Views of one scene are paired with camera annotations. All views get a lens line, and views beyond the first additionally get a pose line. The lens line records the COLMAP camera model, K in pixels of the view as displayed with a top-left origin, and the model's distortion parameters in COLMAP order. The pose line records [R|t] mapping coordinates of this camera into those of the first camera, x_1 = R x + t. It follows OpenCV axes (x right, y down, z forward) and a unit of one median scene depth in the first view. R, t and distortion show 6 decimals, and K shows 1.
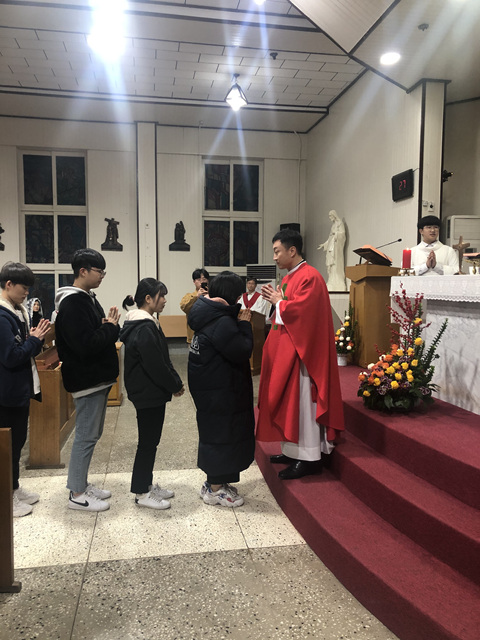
lens RADIAL K [[523.4, 0, 239.7], [0, 523.4, 324.2], [0, 0, 1]] dist [0.002290, -0.003080]
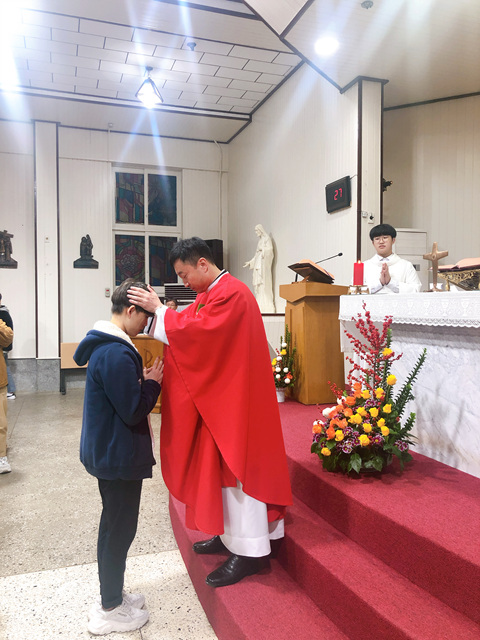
lens RADIAL K [[525.5, 0, 242.0], [0, 525.5, 319.7], [0, 0, 1]] dist [0.030629, -0.010369]
pose [[0.987665, -0.010320, 0.156244, 0.006038], [0.018164, 0.998640, -0.048859, -0.011374], [-0.155527, 0.051095, 0.986509, 0.154721]]
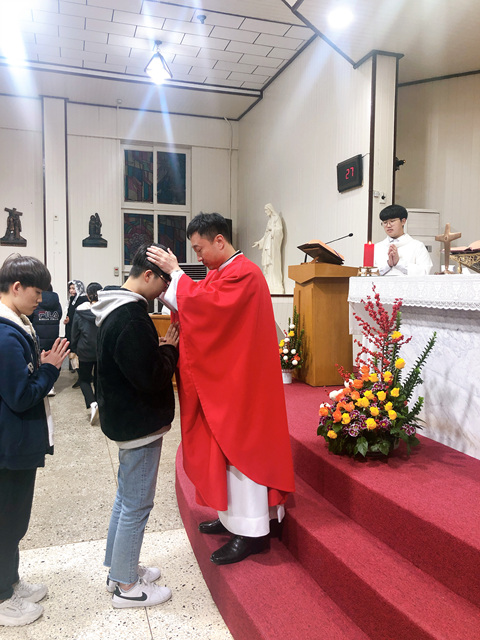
lens RADIAL K [[525.5, 0, 241.2], [0, 525.5, 319.4], [0, 0, 1]] dist [0.030629, -0.010369]
pose [[0.990543, -0.006173, 0.137062, 0.008495], [0.007848, 0.999901, -0.011678, -0.012621], [-0.136976, 0.012644, 0.990494, 0.159174]]
